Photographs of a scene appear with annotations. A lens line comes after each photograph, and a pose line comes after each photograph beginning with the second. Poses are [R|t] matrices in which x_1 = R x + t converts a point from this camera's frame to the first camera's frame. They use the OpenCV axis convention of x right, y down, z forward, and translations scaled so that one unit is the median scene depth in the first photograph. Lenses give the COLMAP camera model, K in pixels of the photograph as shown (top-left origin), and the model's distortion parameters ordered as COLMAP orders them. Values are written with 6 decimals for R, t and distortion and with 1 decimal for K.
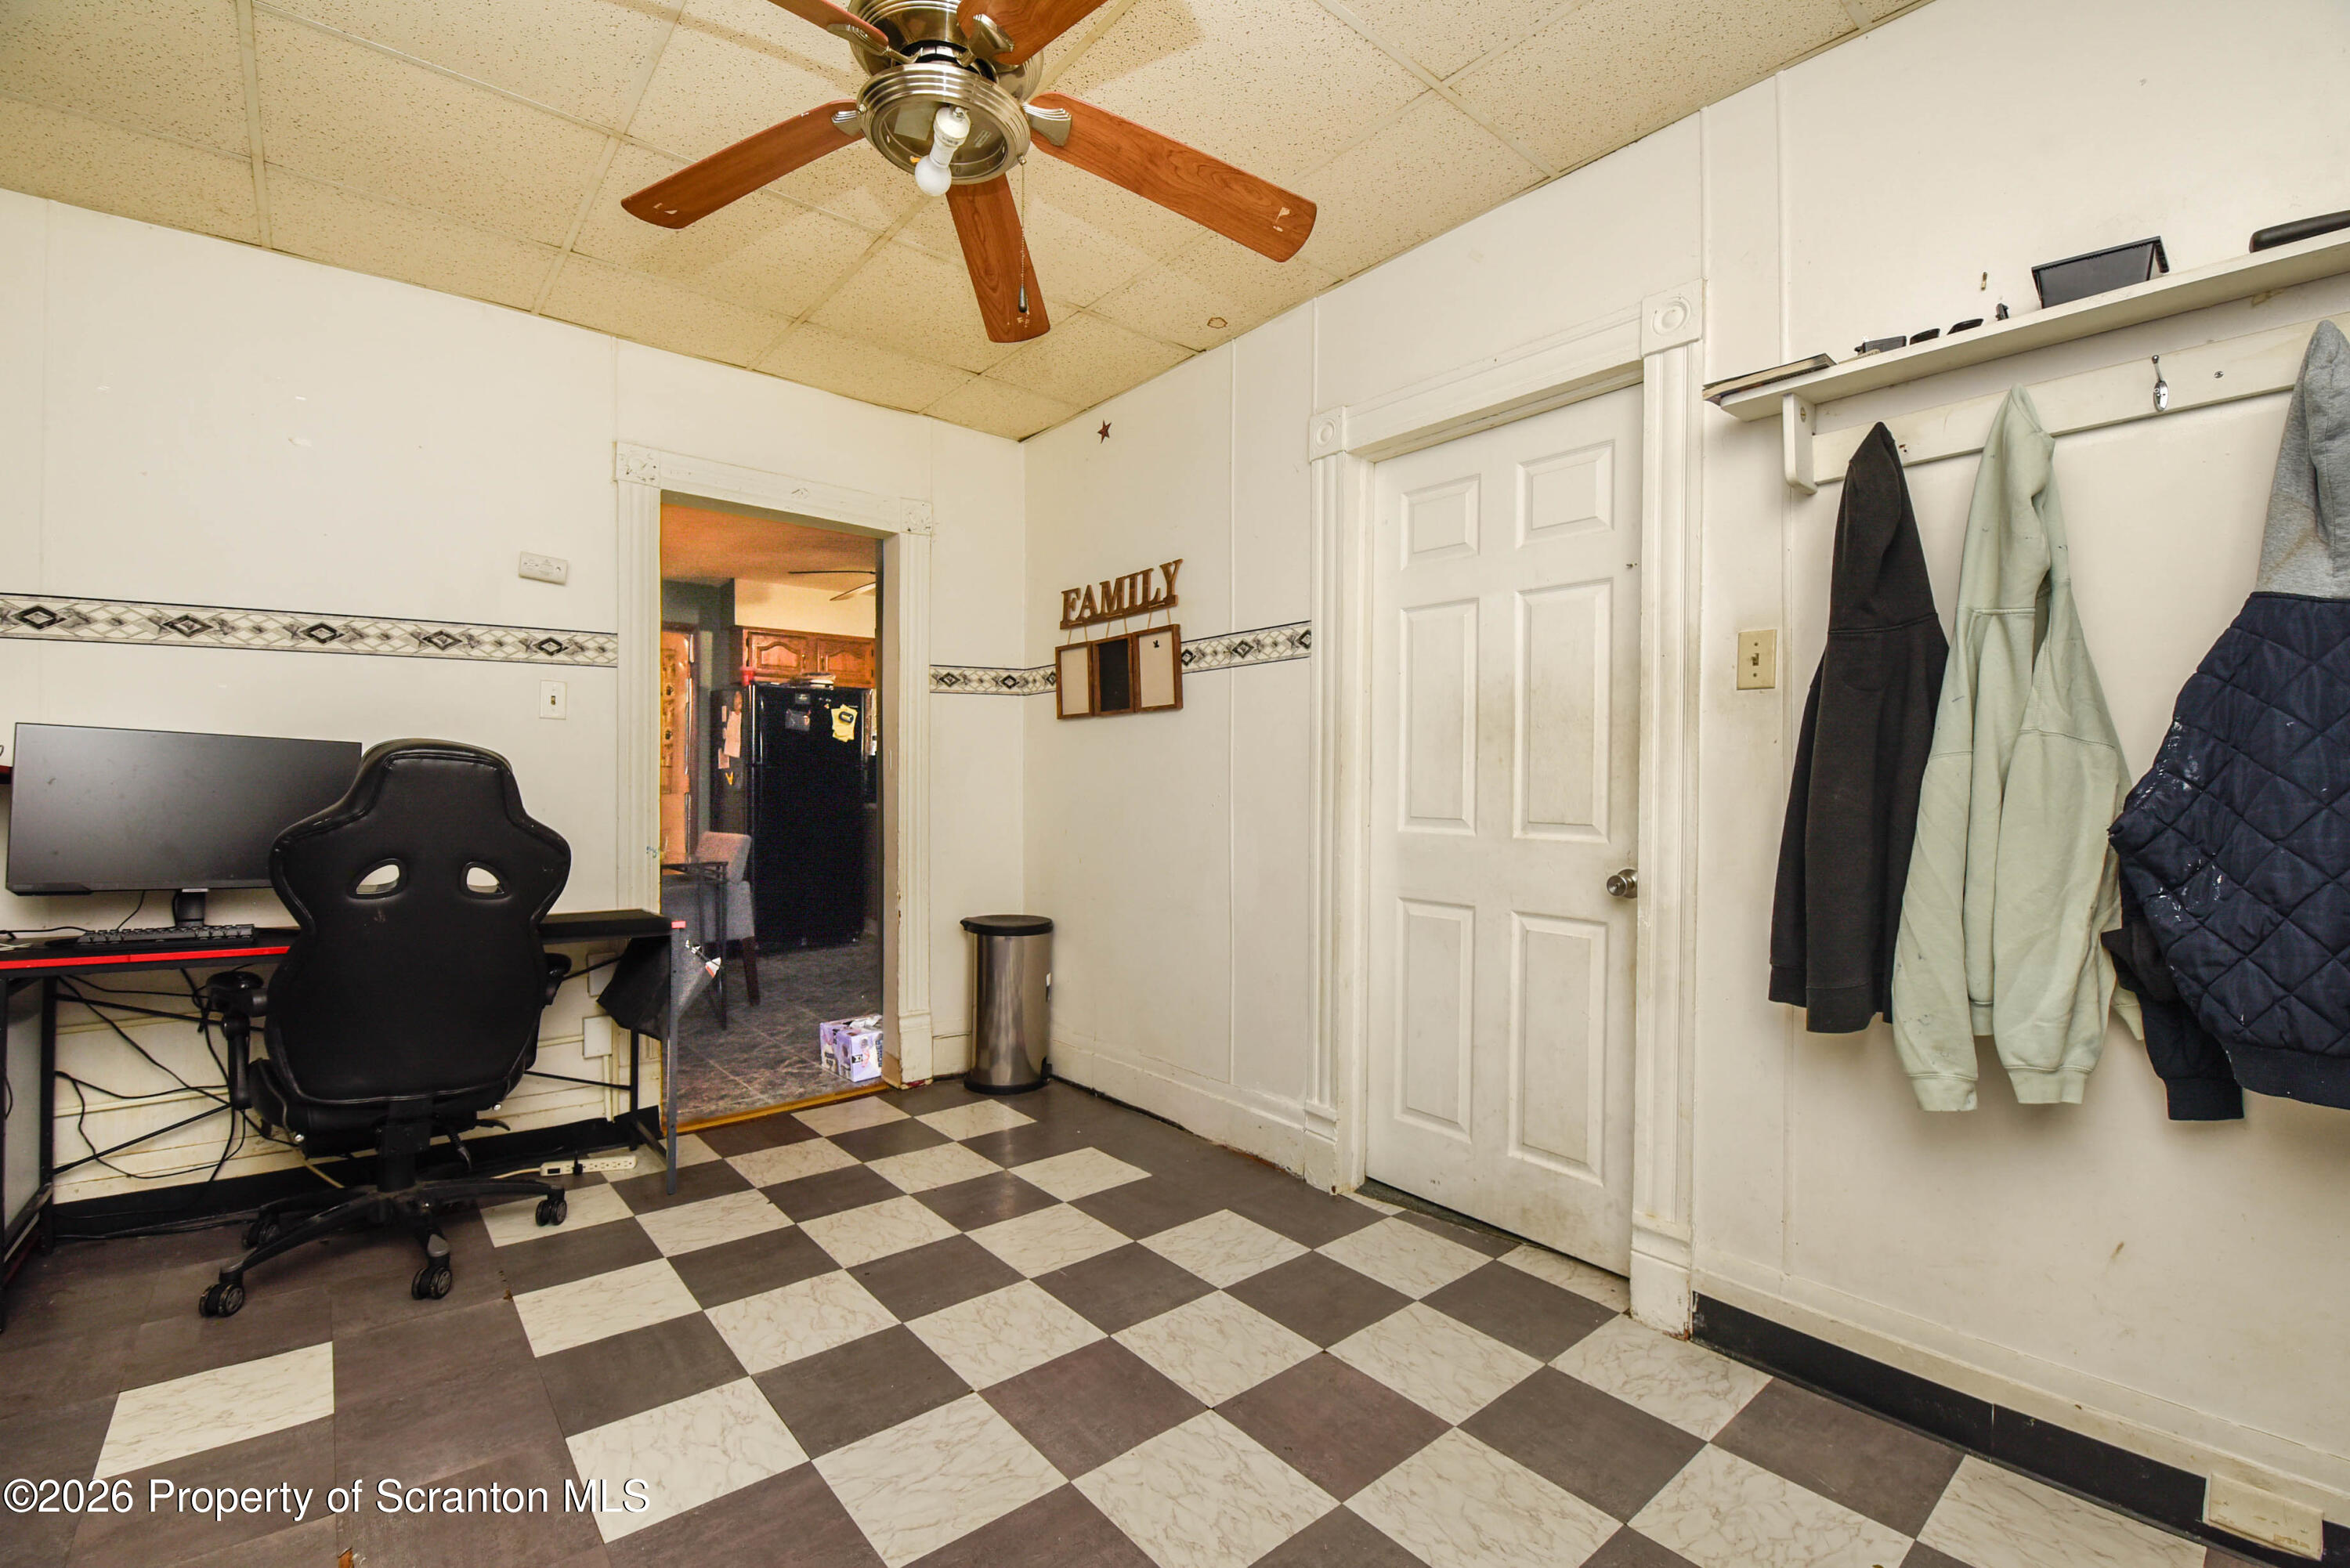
lens RADIAL K [[1009.4, 0, 1169.2], [0, 1009.4, 783.0], [0, 0, 1]] dist [-0.004630, -0.008946]
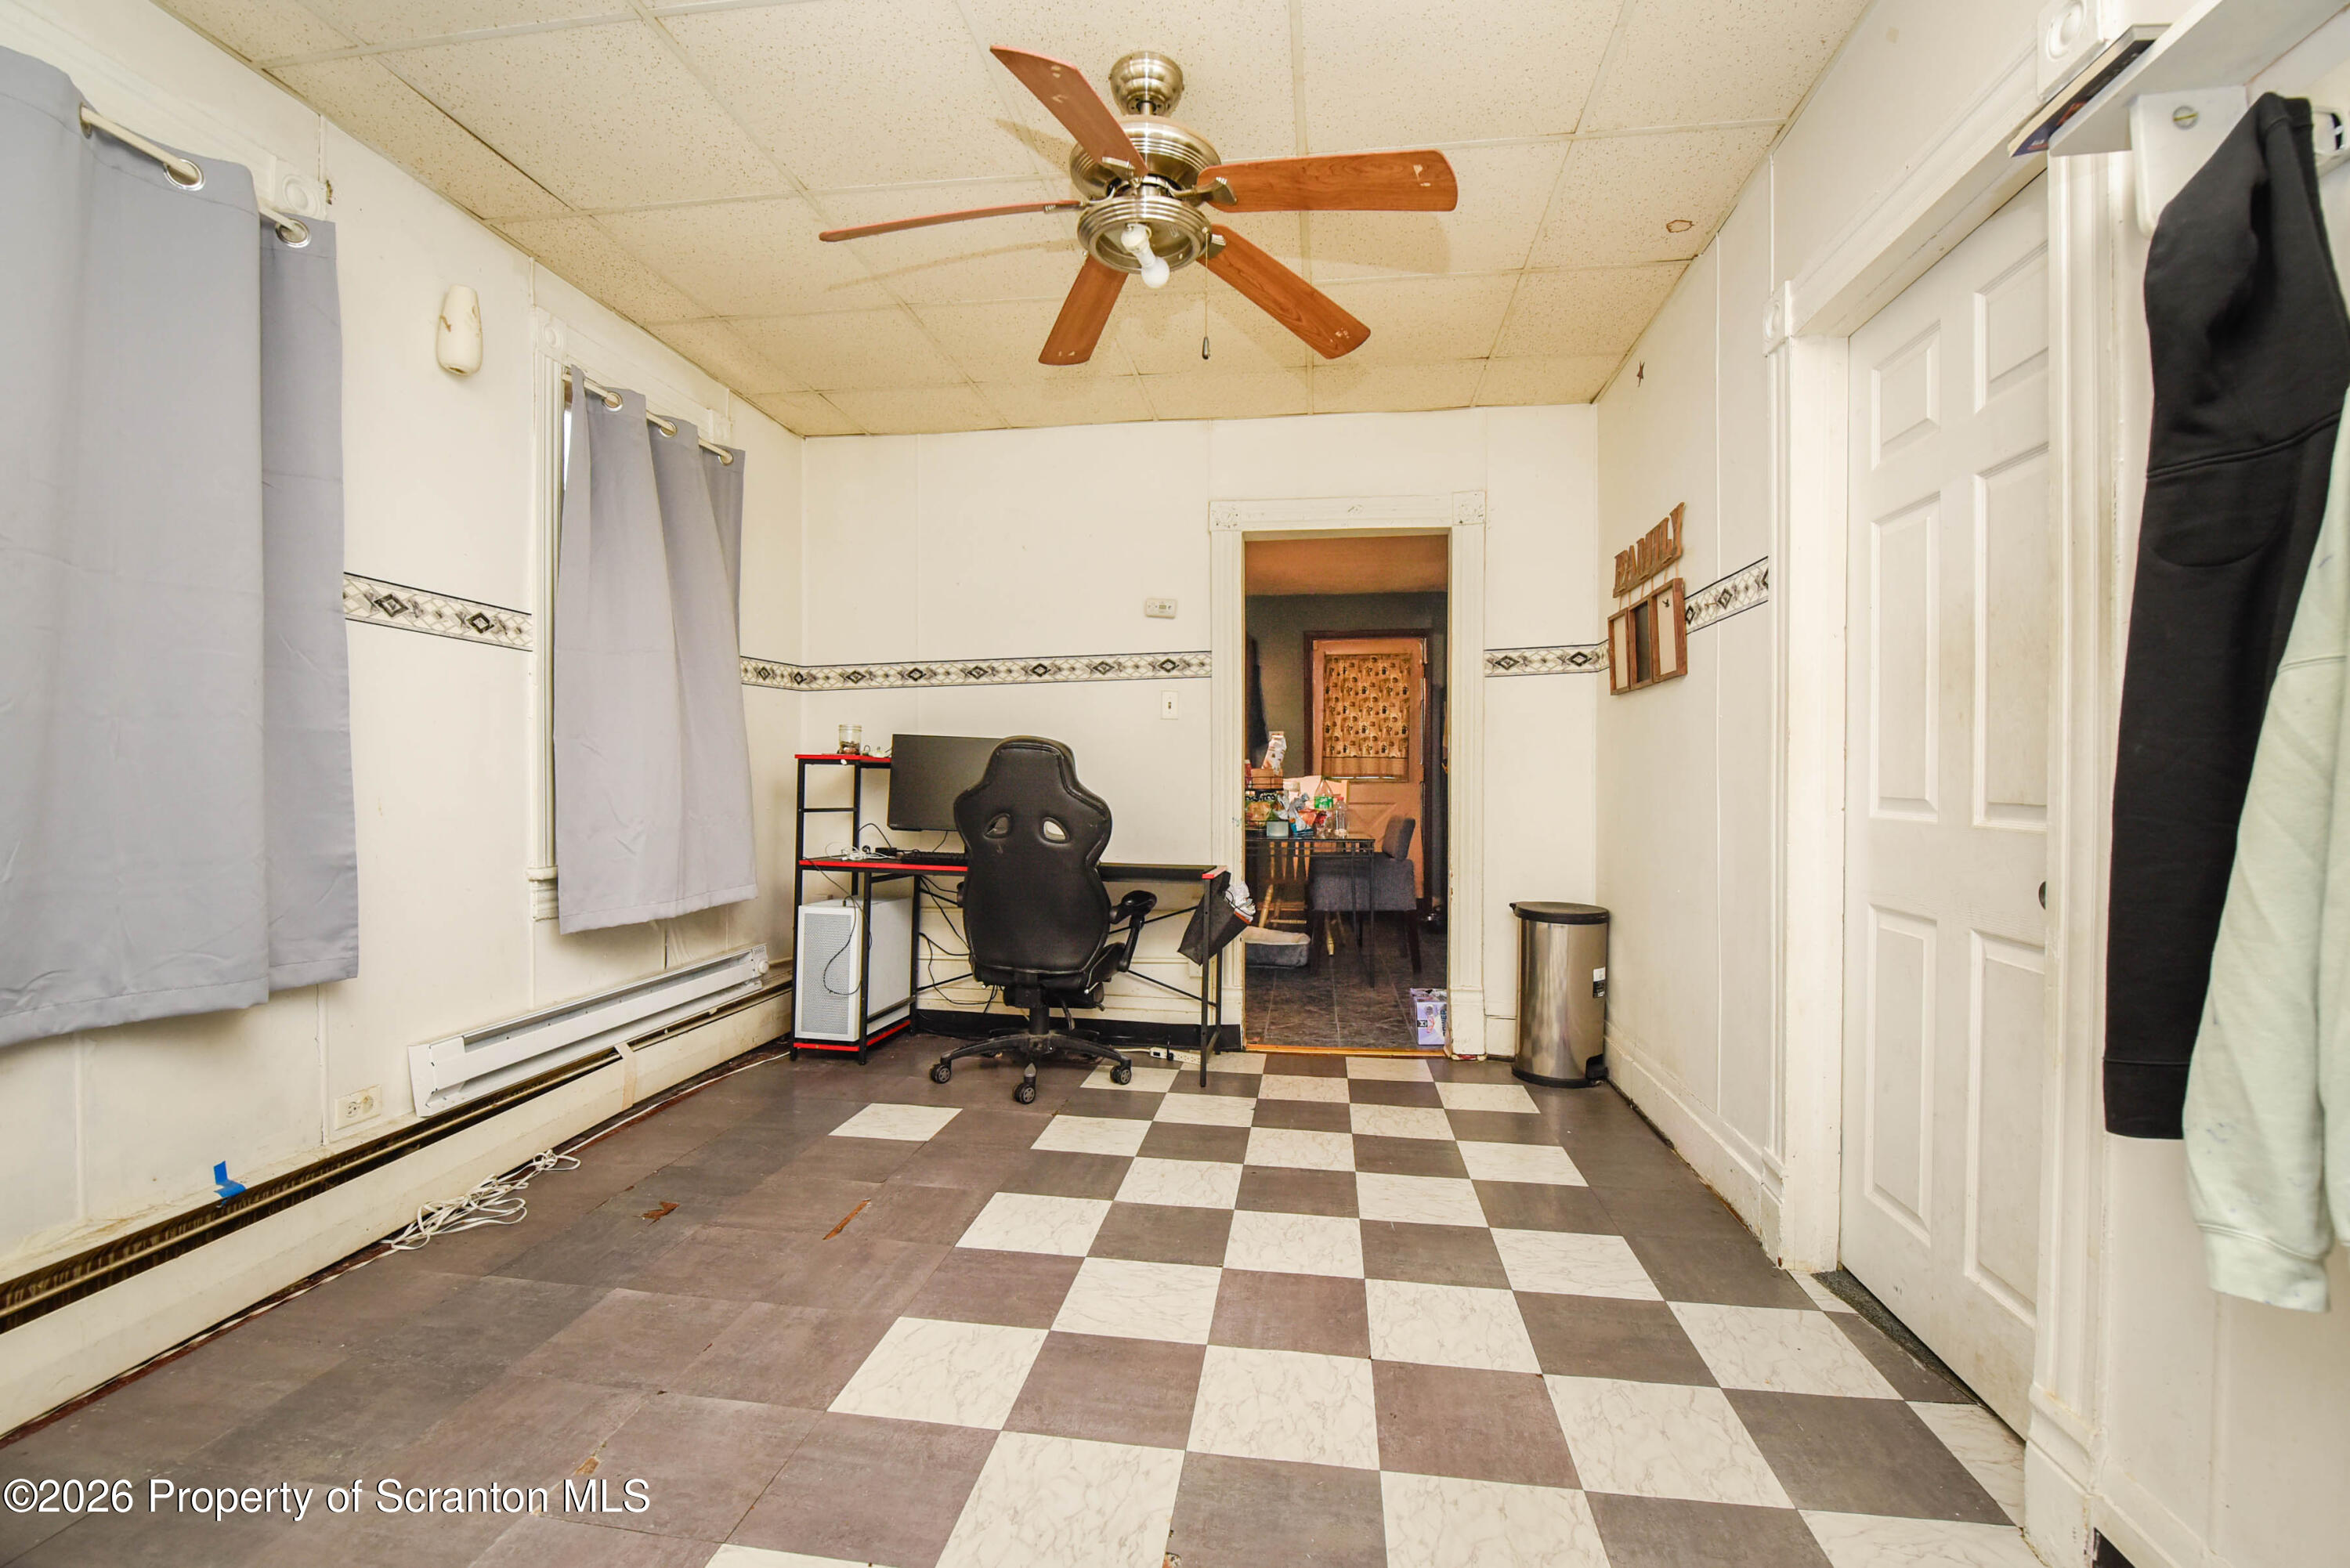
lens RADIAL K [[1032.3, 0, 1171.2], [0, 1032.3, 780.5], [0, 0, 1]] dist [-0.000885, -0.010948]
pose [[0.664758, -0.001789, -0.747057, 0.459240], [0.002486, 0.999997, -0.000183, 0.019593], [0.747055, -0.001736, 0.664760, 0.097303]]
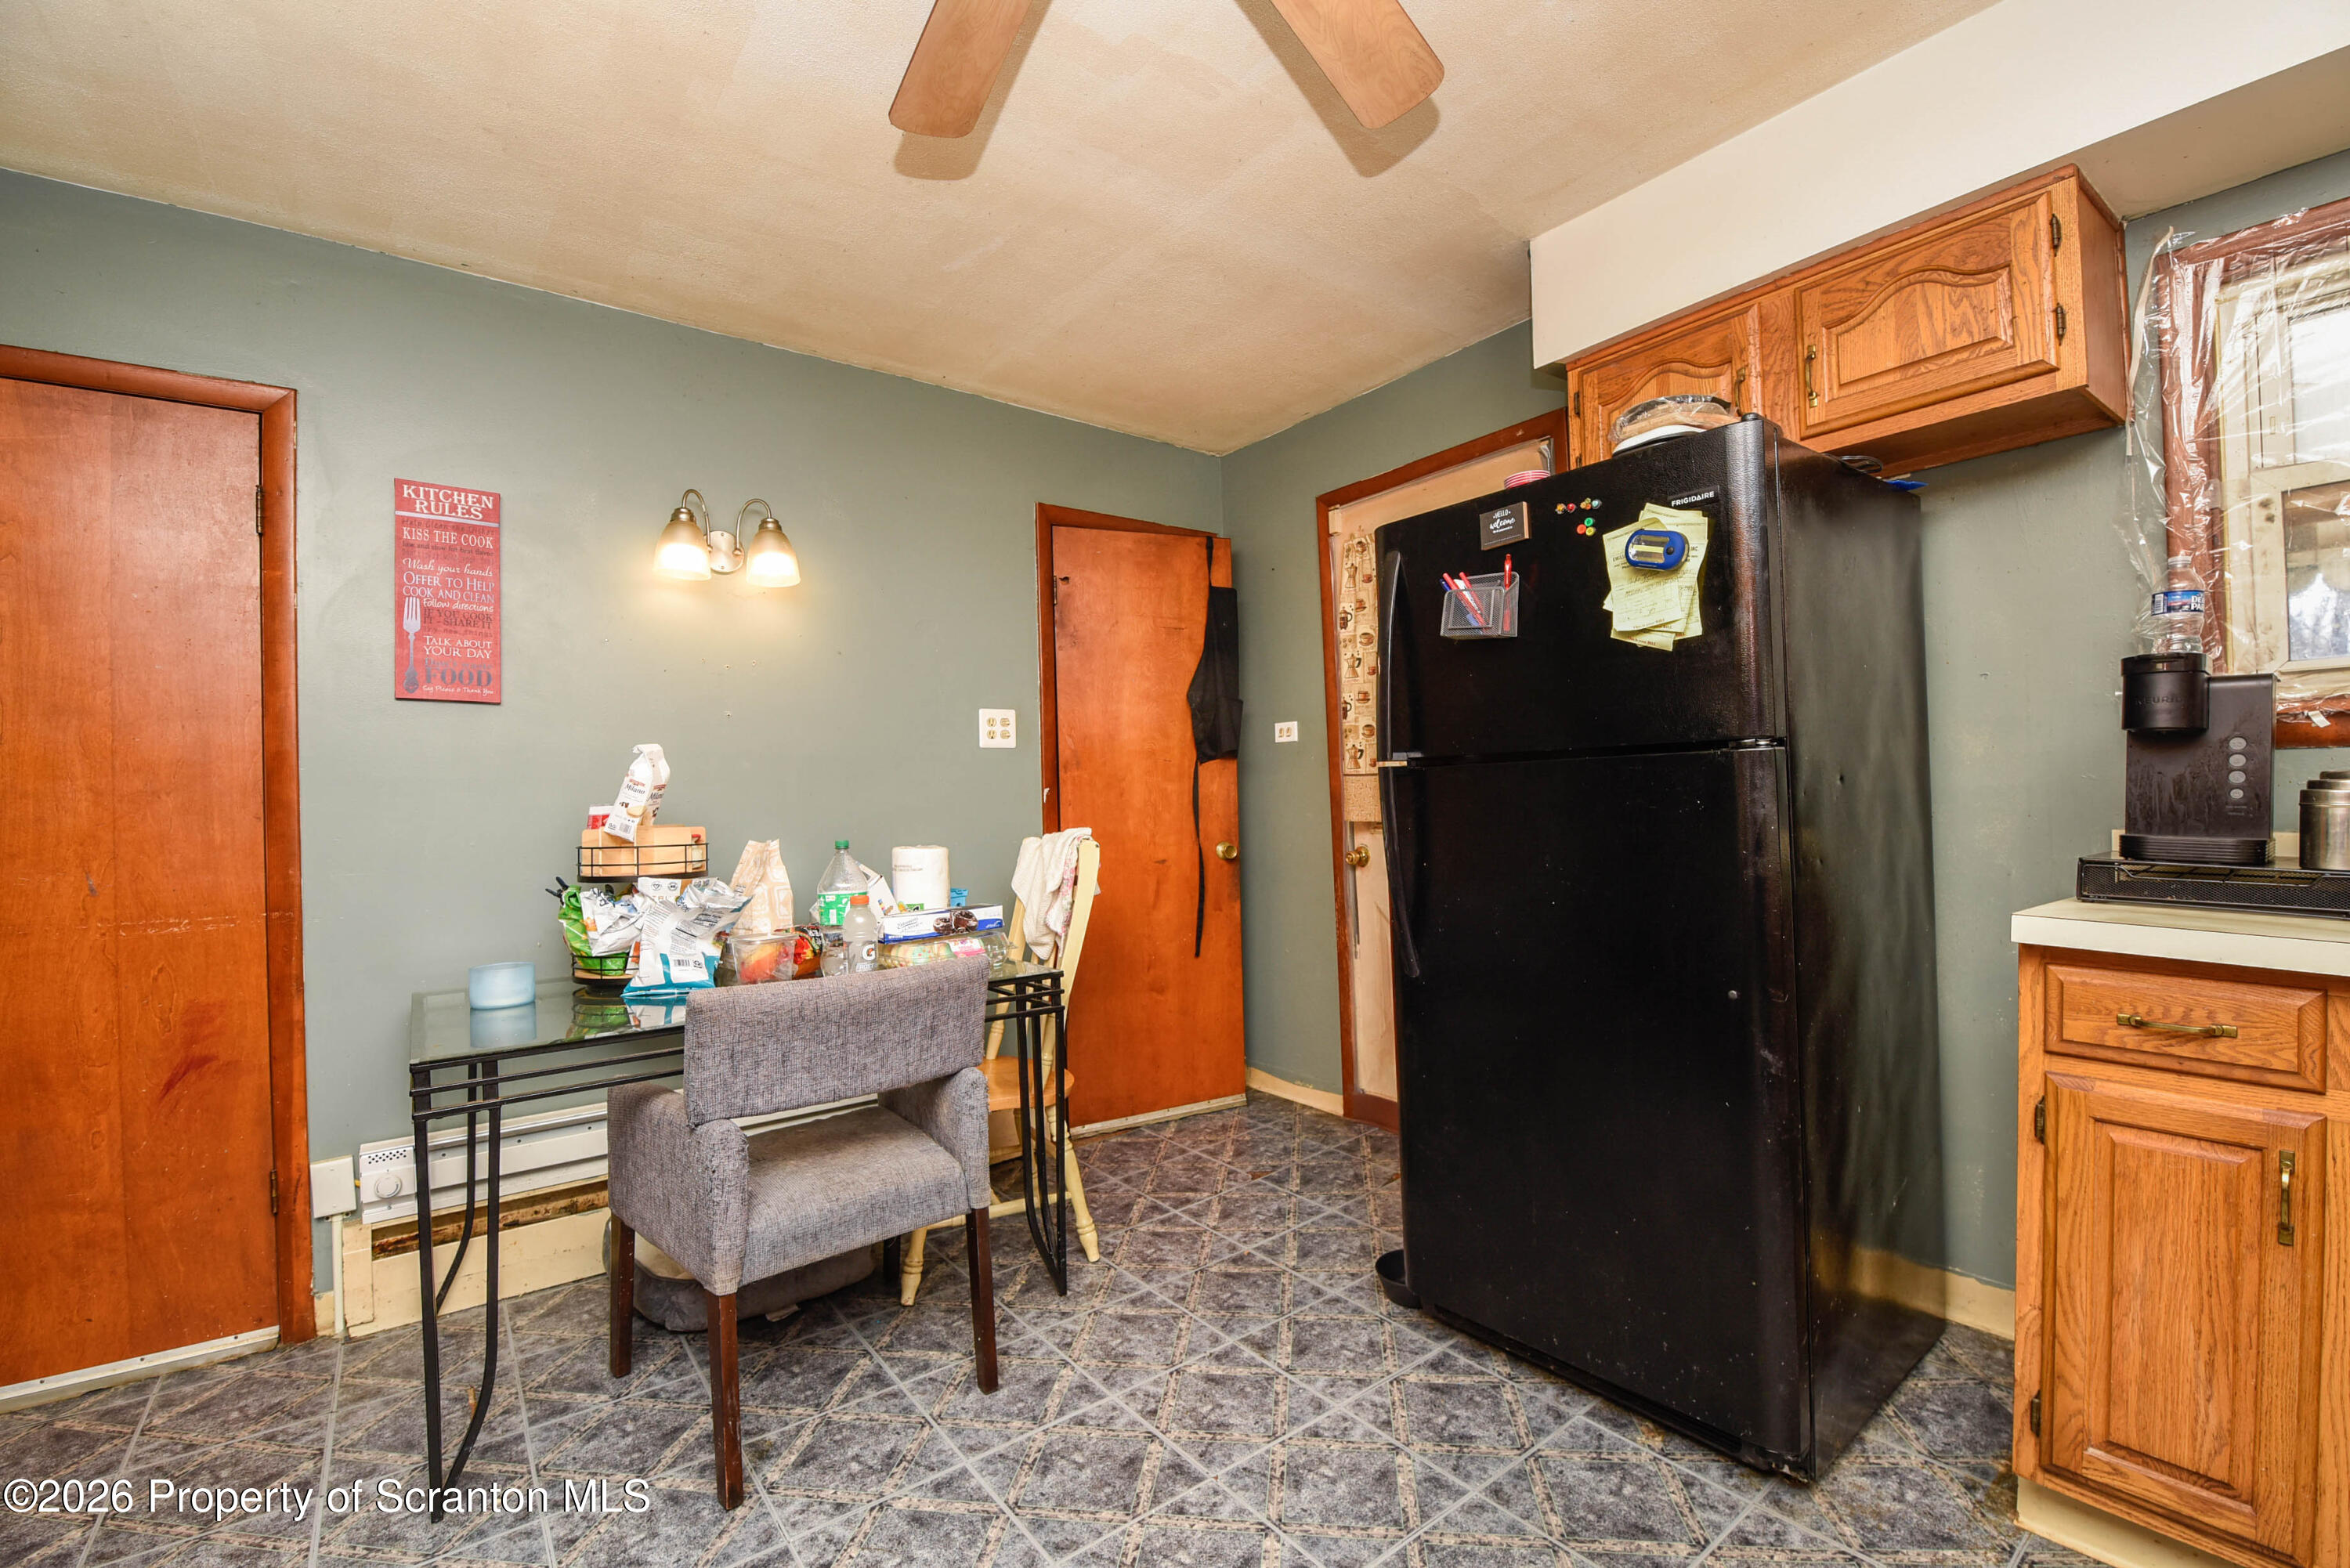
lens RADIAL K [[1015.8, 0, 1179.2], [0, 1015.8, 789.2], [0, 0, 1]] dist [-0.003310, -0.009695]
pose [[-0.047287, -0.014038, -0.998783, -0.167351], [0.020098, 0.999685, -0.015003, -0.015013], [0.998679, -0.020783, -0.046990, 2.129788]]
